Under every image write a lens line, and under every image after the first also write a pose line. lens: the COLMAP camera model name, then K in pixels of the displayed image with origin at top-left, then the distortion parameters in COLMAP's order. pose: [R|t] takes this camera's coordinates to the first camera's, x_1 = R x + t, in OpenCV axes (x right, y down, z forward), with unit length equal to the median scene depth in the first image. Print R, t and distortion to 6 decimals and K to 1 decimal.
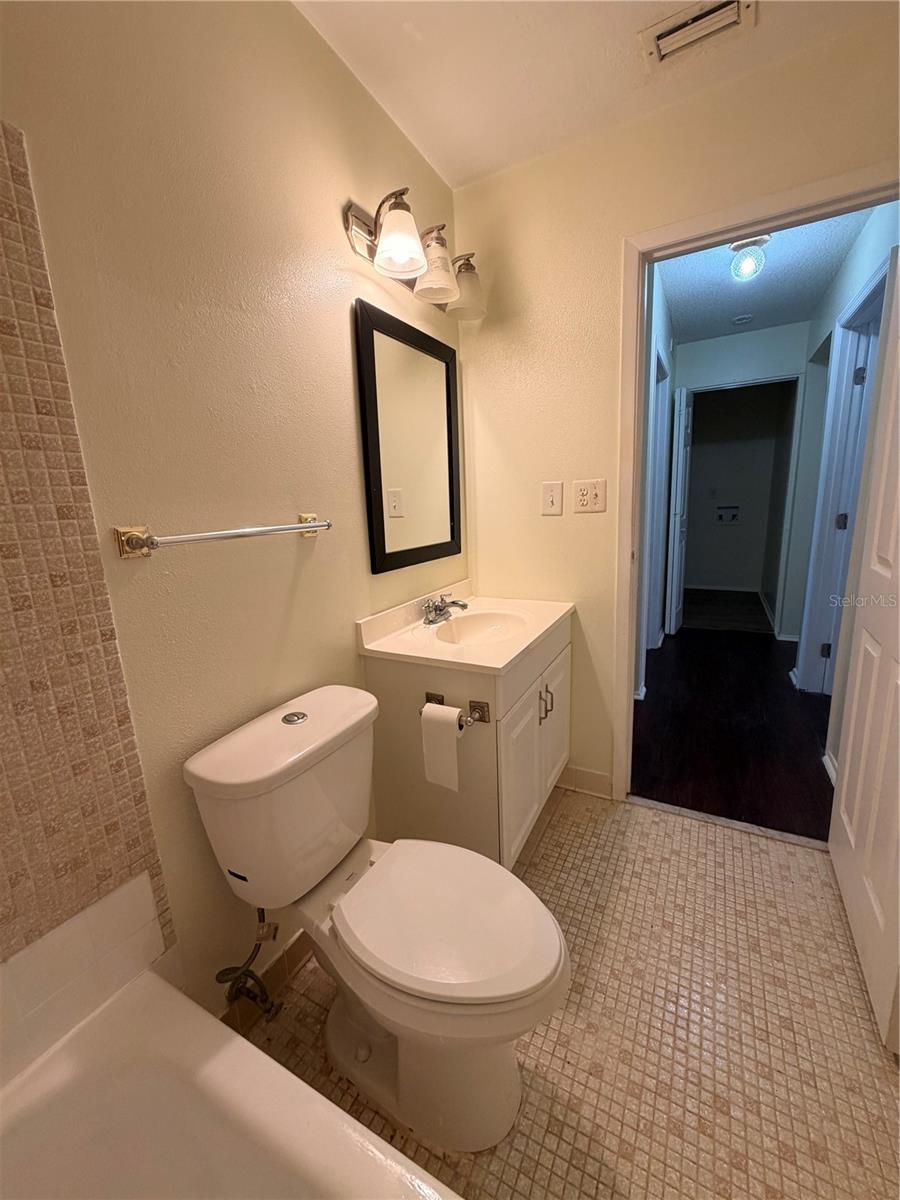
lens RADIAL K [[484.4, 0, 442.5], [0, 484.4, 600.2], [0, 0, 1]] dist [-0.003188, 0.001134]
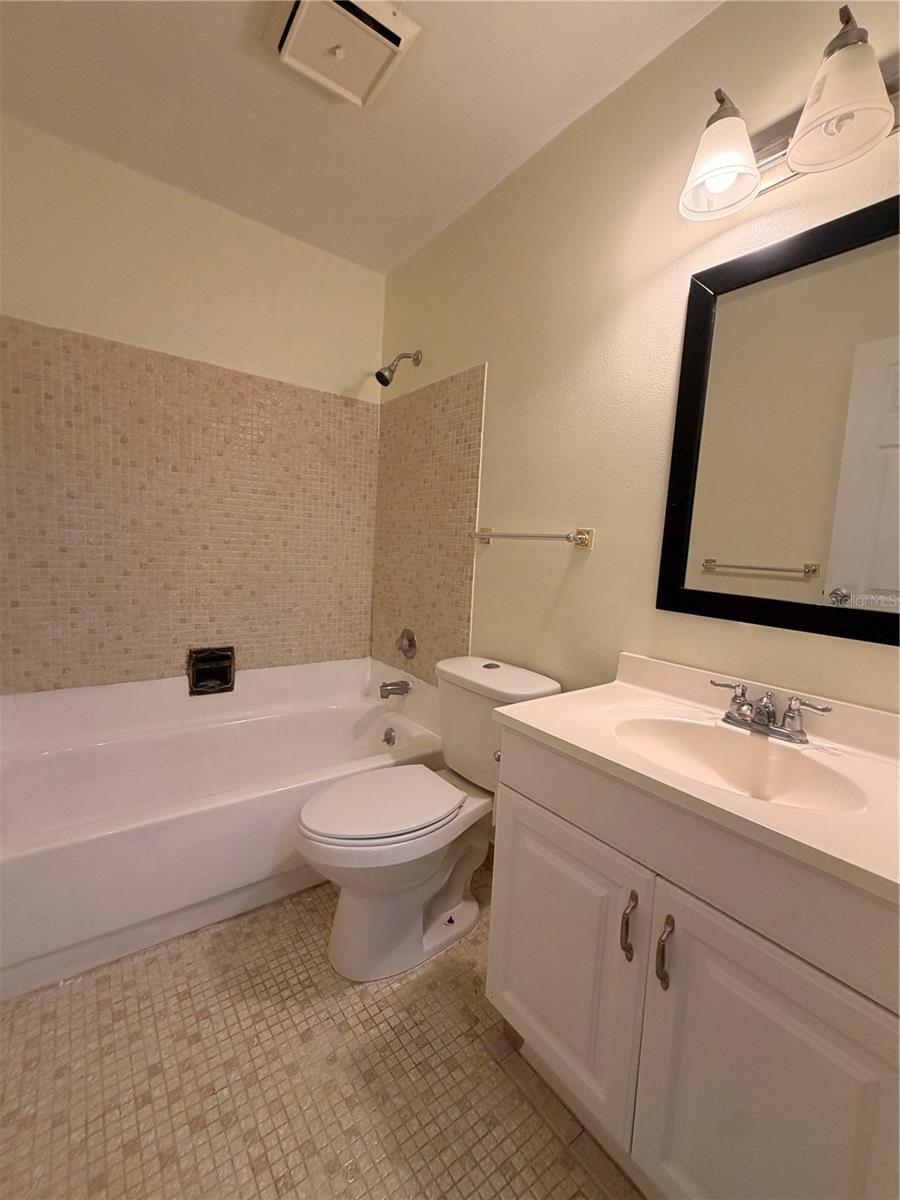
lens RADIAL K [[484.4, 0, 444.6], [0, 484.4, 595.0], [0, 0, 1]] dist [-0.003188, 0.001134]
pose [[-0.409197, 0.122993, -0.904119, 1.036185], [-0.221933, 0.947701, 0.229366, -0.256761], [0.885044, 0.294510, -0.360500, 1.367244]]
